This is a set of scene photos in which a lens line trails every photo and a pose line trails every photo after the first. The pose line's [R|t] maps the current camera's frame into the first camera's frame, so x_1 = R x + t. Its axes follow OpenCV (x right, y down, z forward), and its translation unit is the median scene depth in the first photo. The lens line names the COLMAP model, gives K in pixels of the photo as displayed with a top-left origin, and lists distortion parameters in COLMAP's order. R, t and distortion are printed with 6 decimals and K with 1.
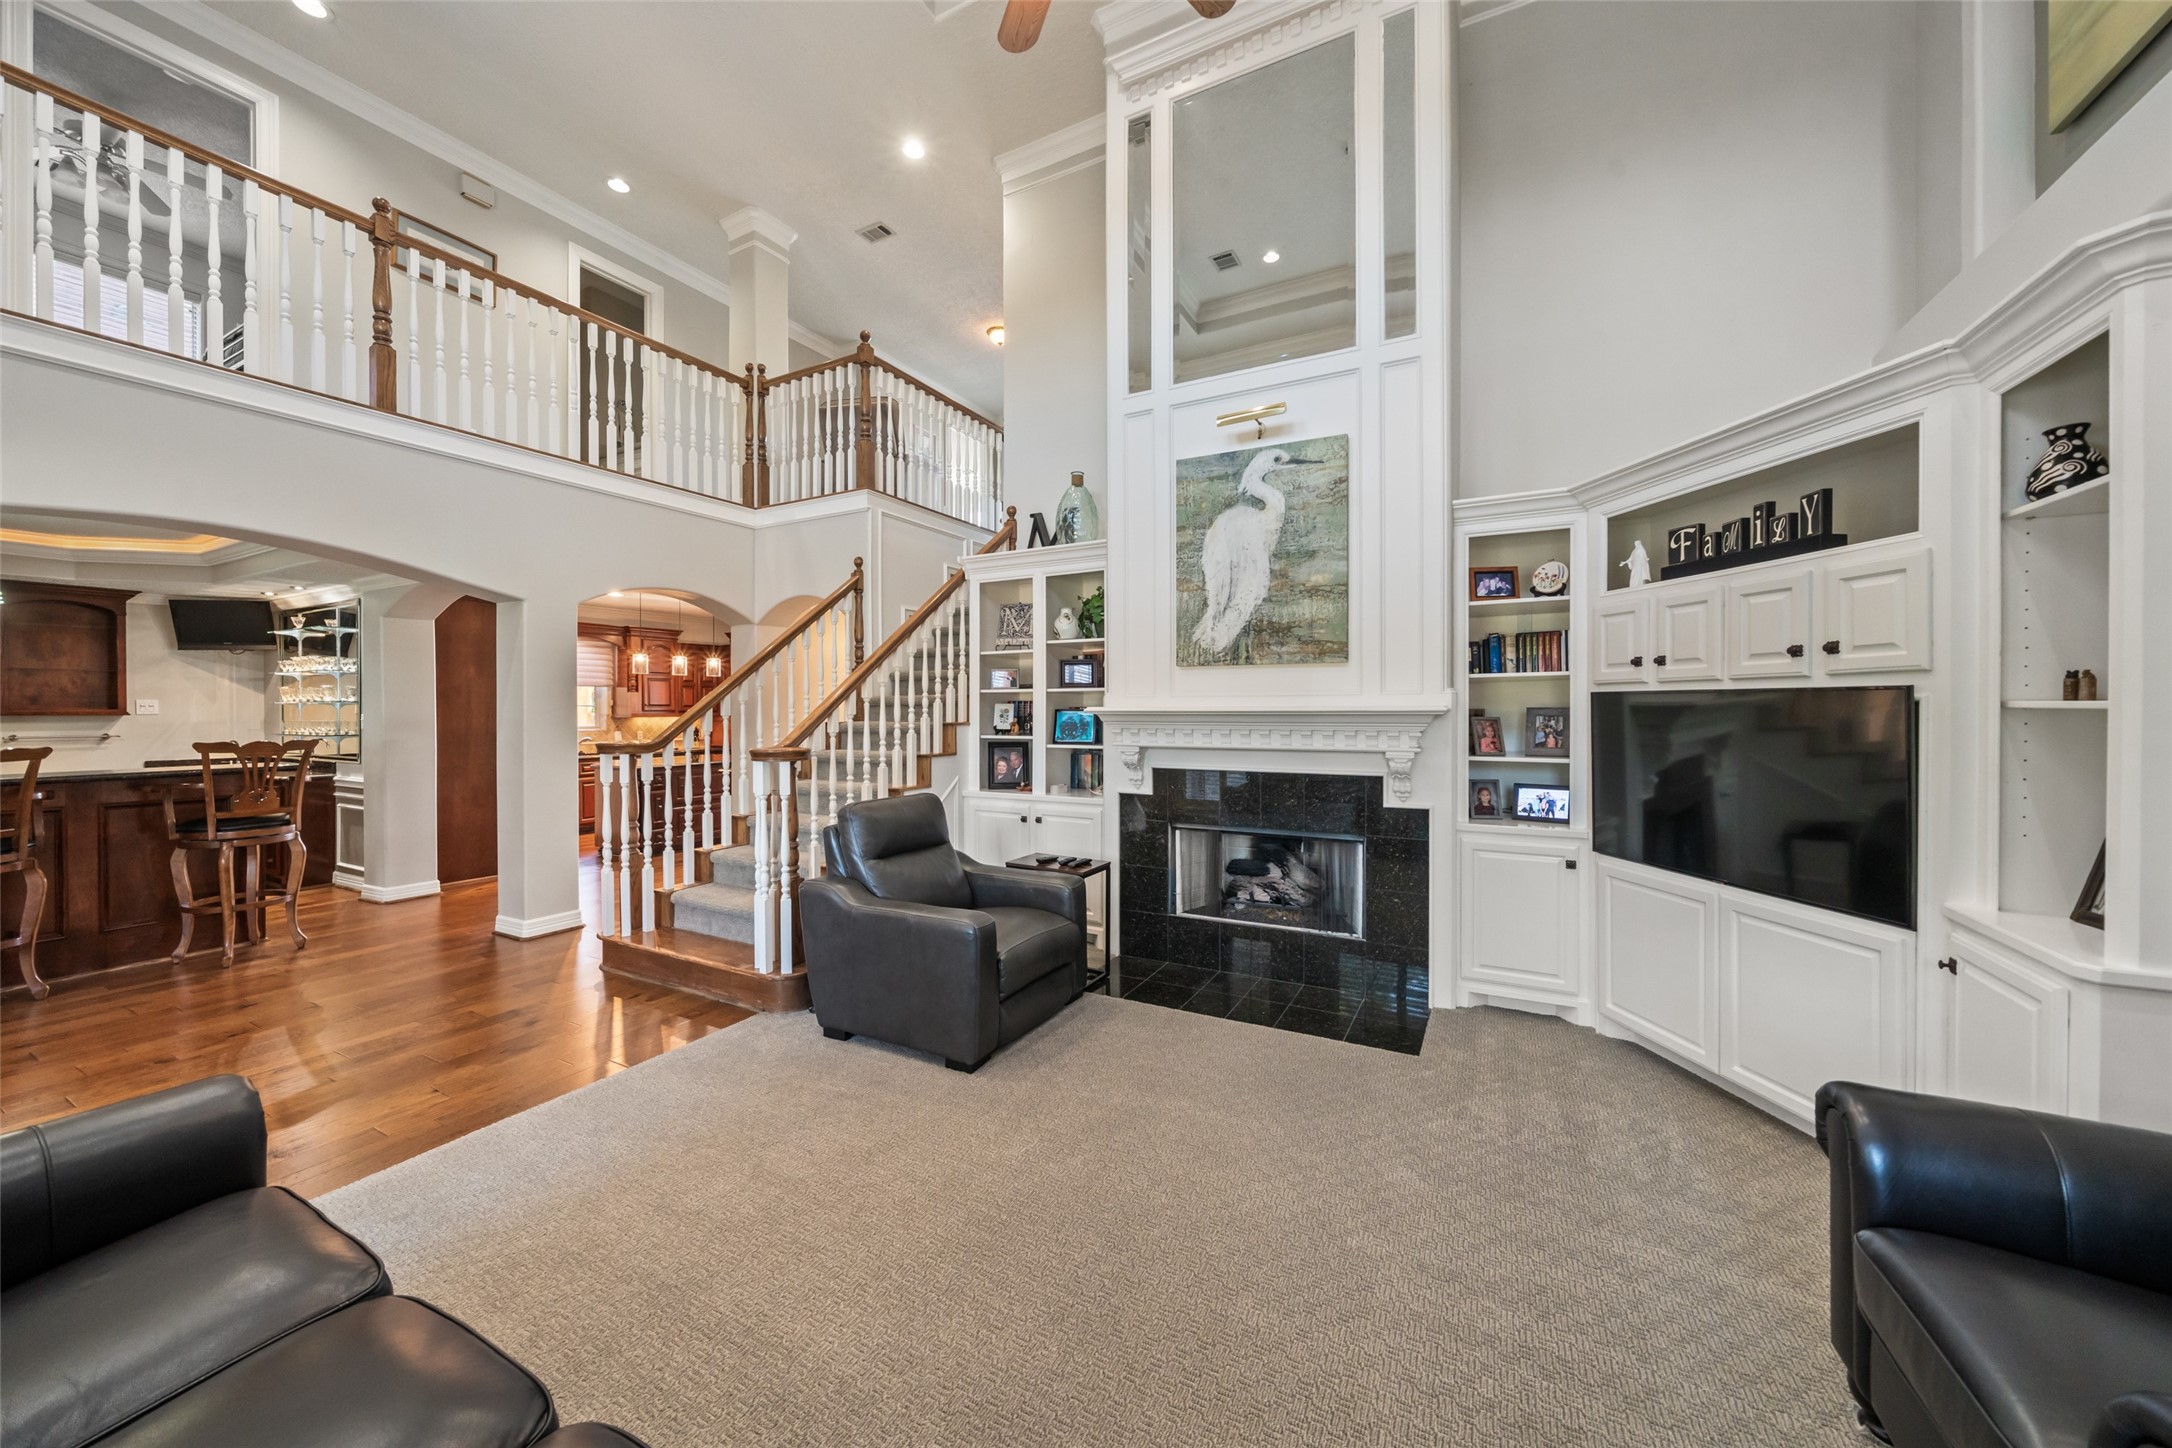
lens RADIAL K [[783.4, 0, 1077.5], [0, 783.4, 713.7], [0, 0, 1]] dist [-0.000542, -0.000008]
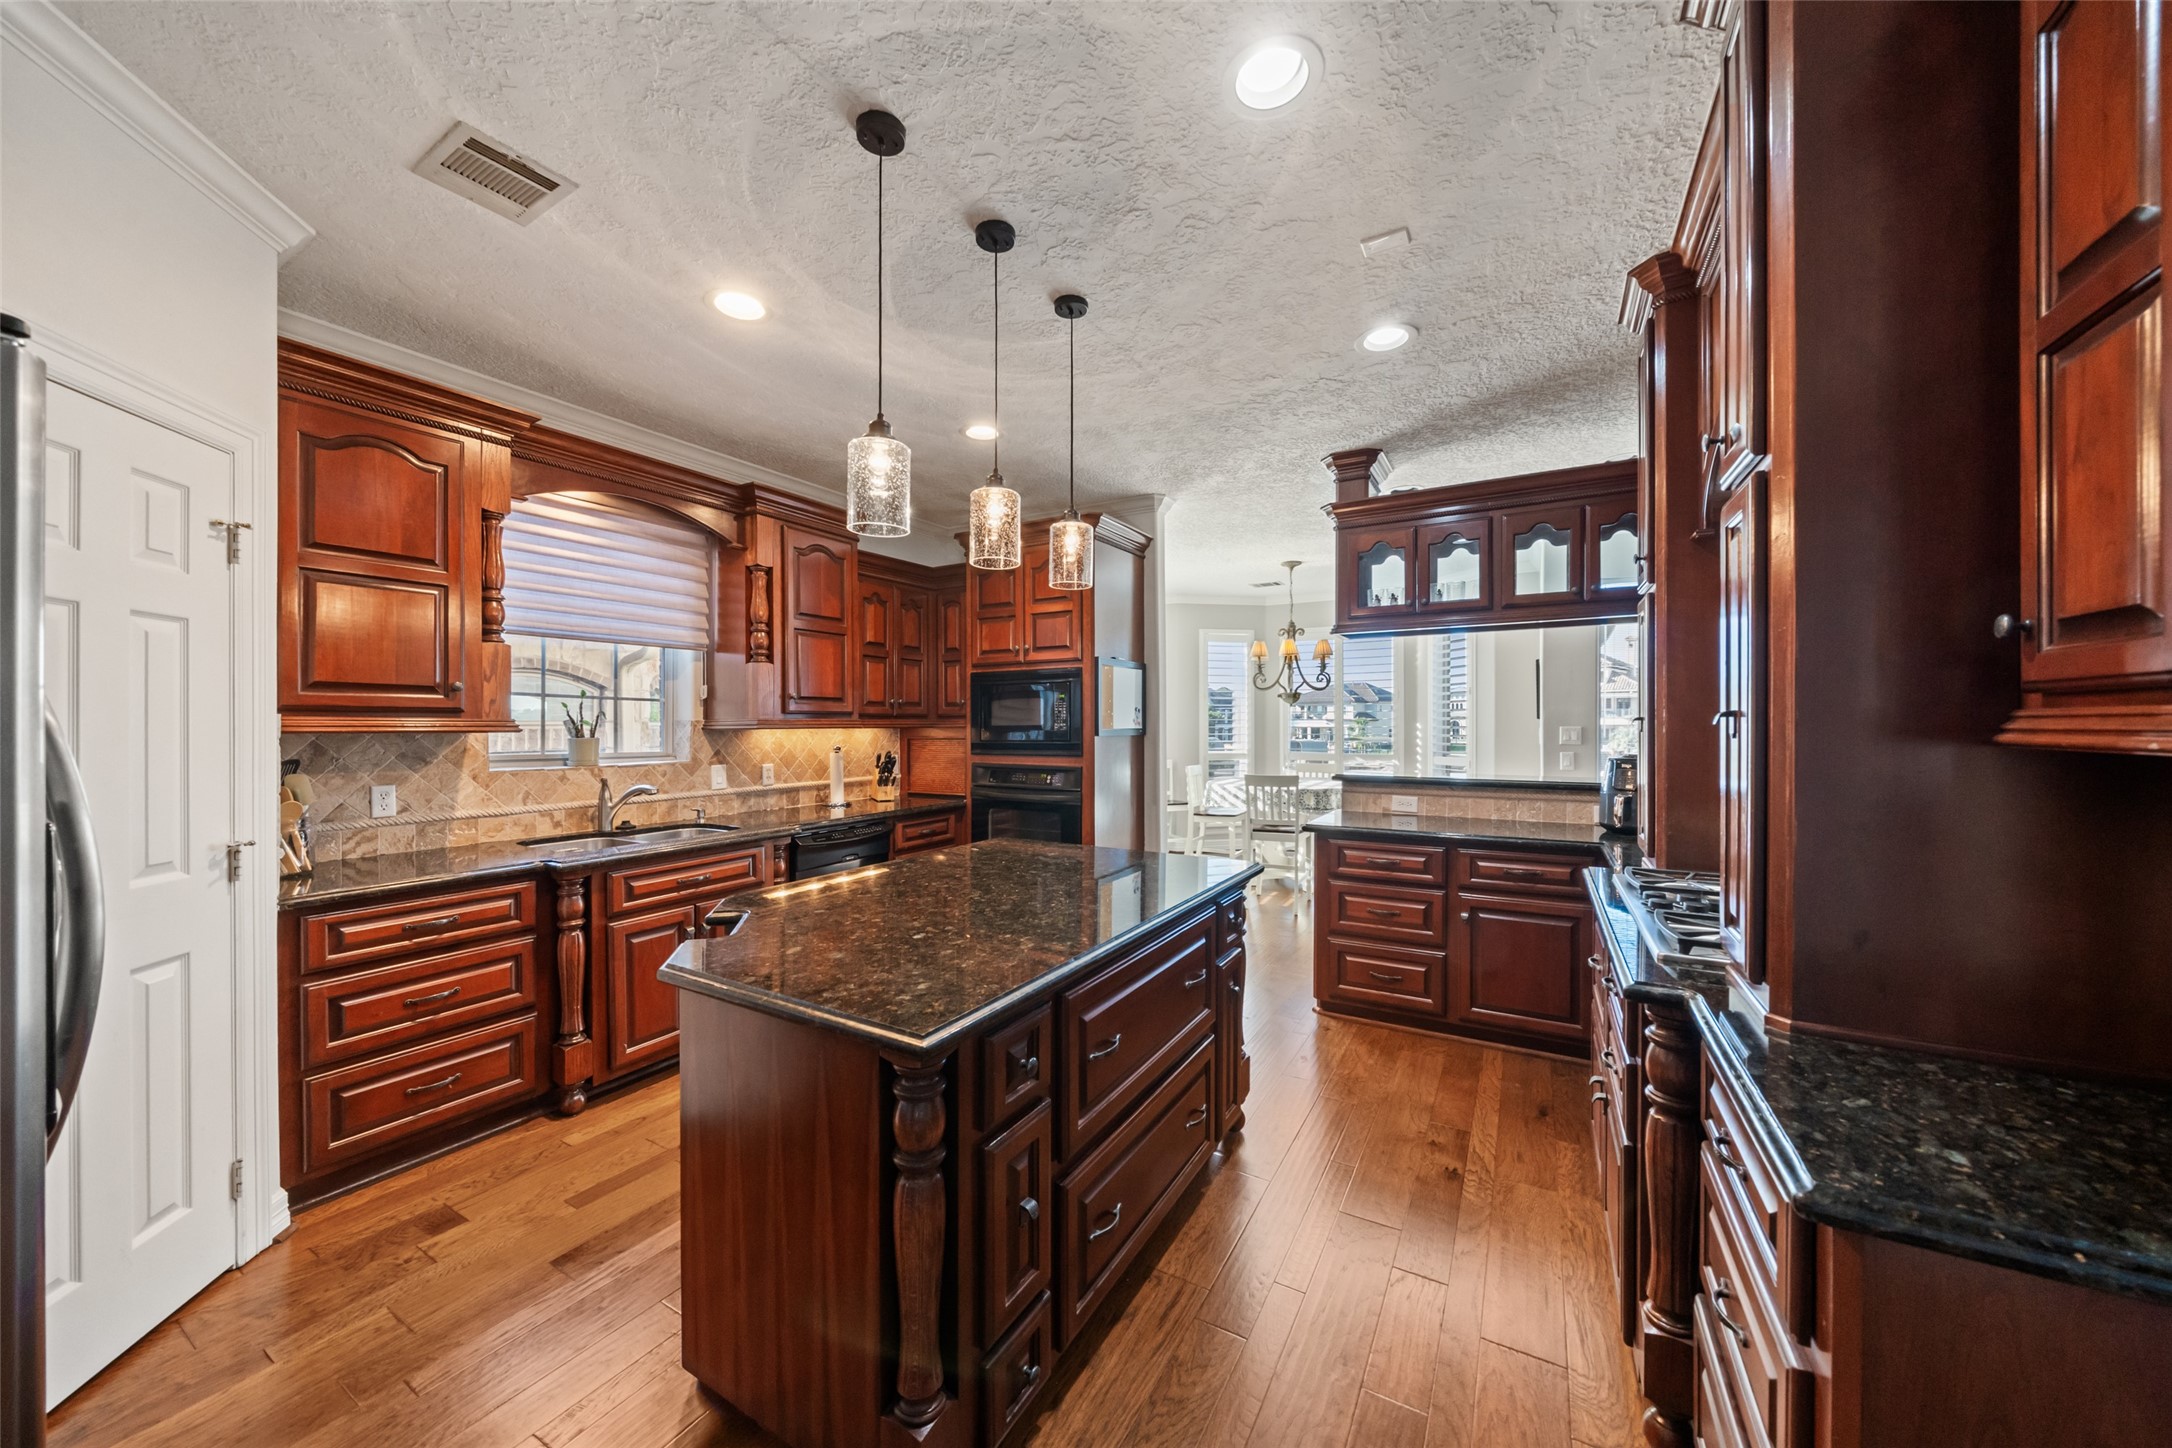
lens RADIAL K [[760.7, 0, 1087.4], [0, 760.7, 727.0], [0, 0, 1]] dist [-0.002925, 0.000135]
pose [[0.999598, 0.001704, -0.028304, -0.578769], [-0.001712, 0.999998, -0.000272, 0.004972], [0.028303, 0.000321, 0.999599, 0.923547]]
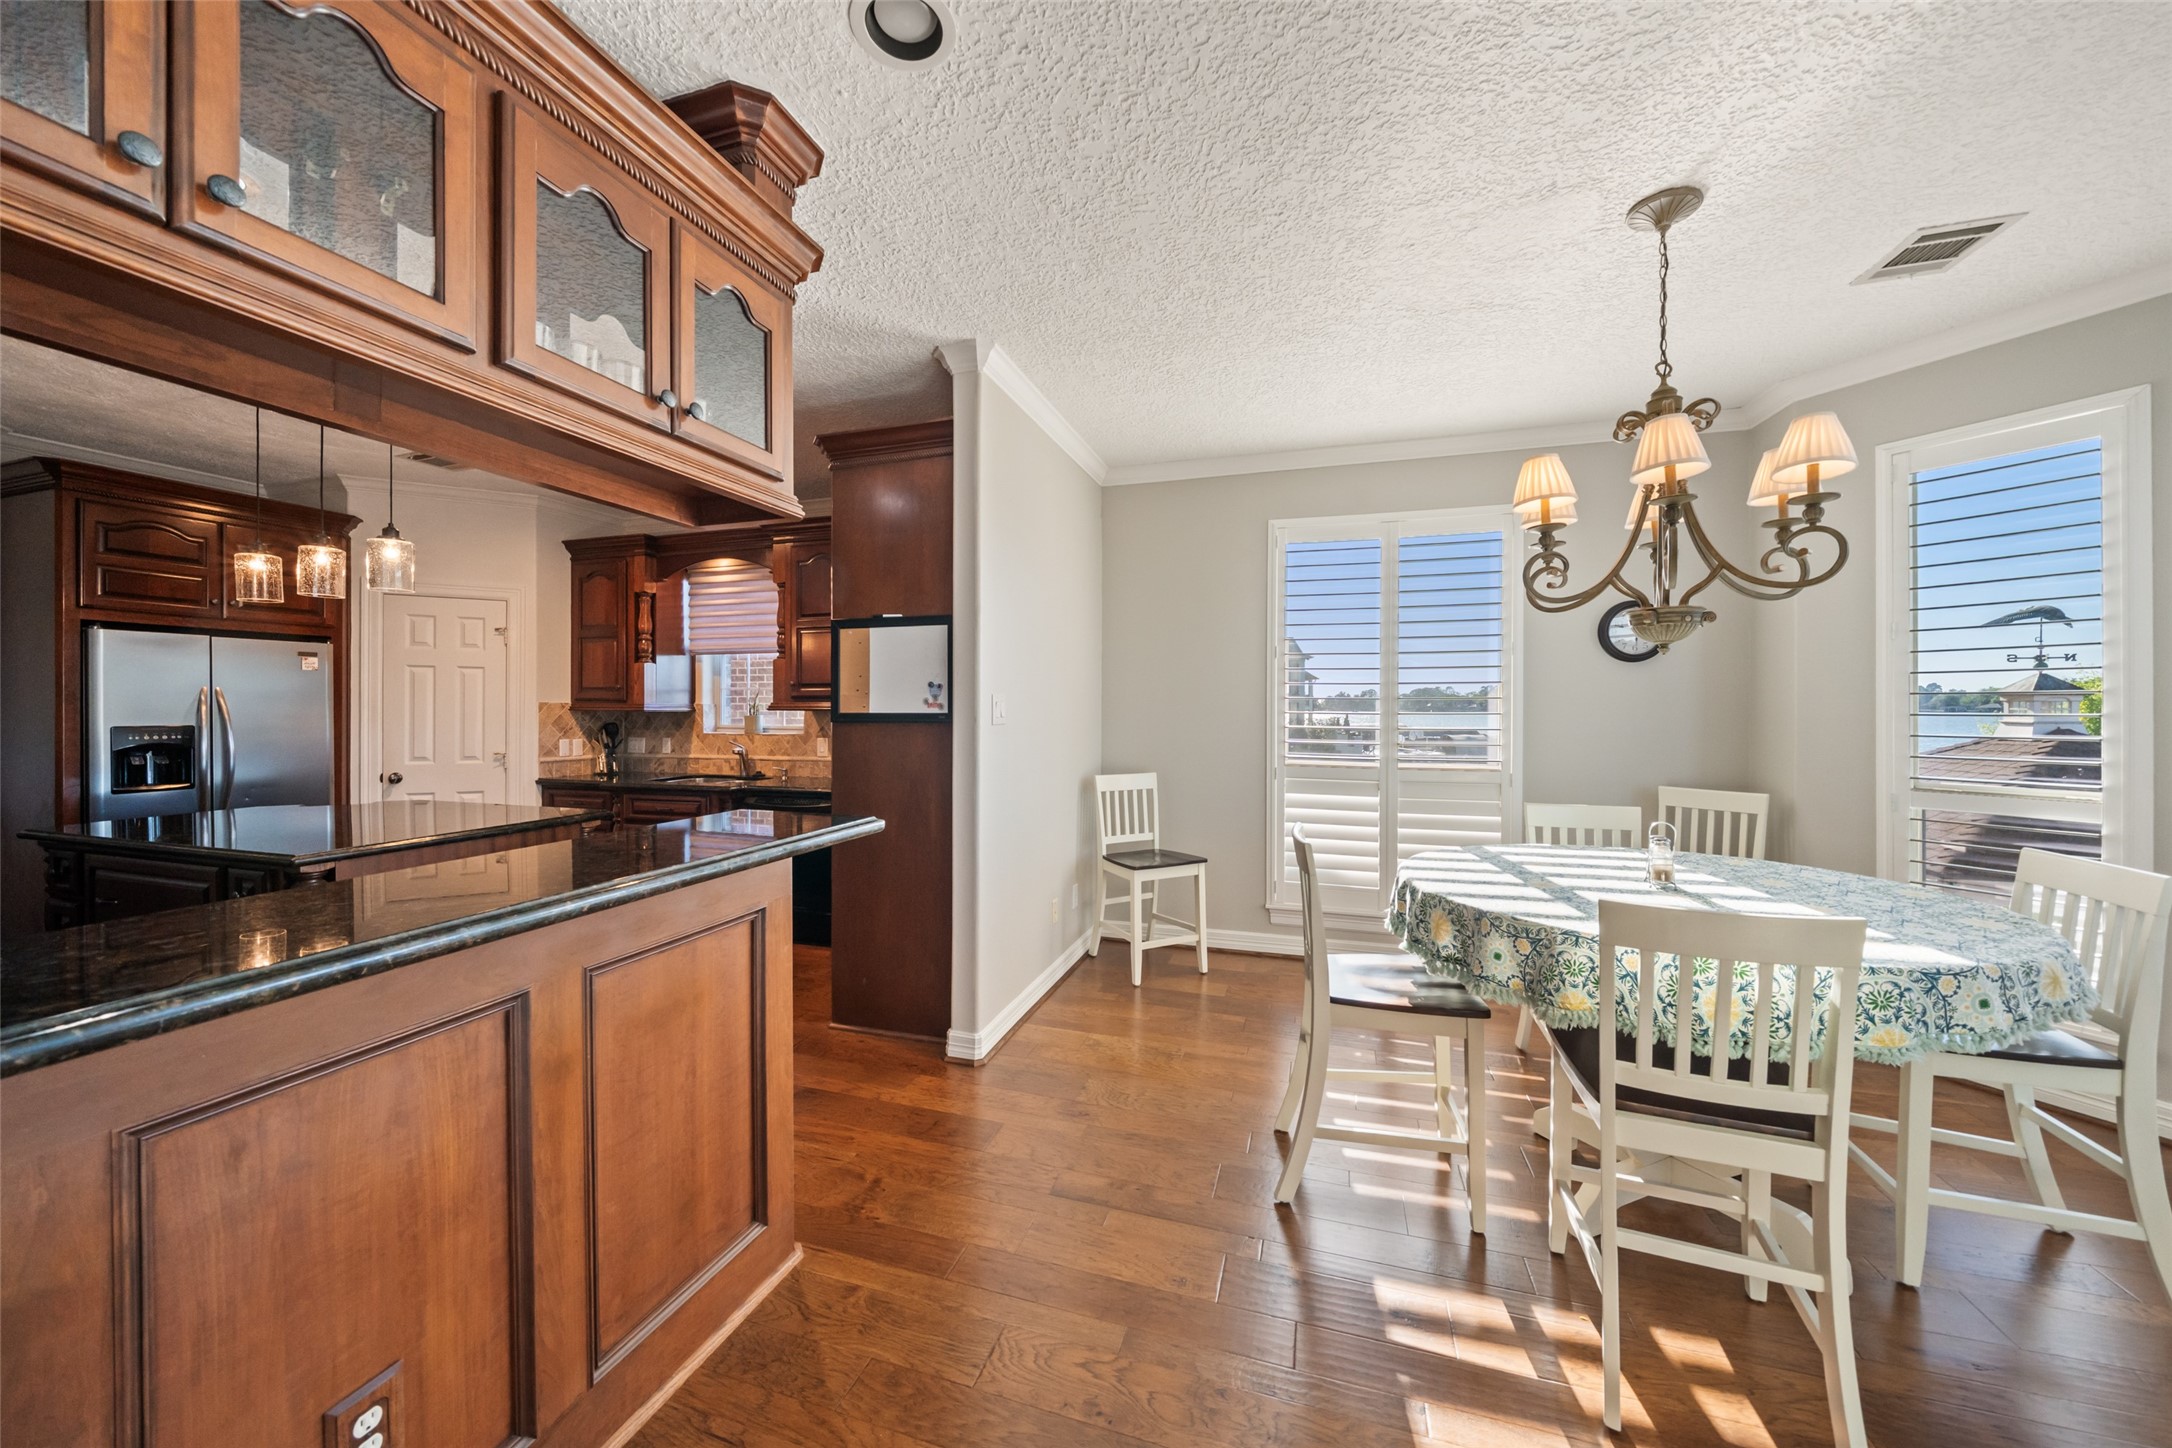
lens RADIAL K [[760.7, 0, 1084.8], [0, 760.7, 711.5], [0, 0, 1]] dist [-0.002925, 0.000135]
pose [[0.187007, 0.008369, -0.982323, -0.104455], [-0.005739, 0.999956, 0.007427, 0.000691], [0.982342, 0.004248, 0.187047, 1.585097]]
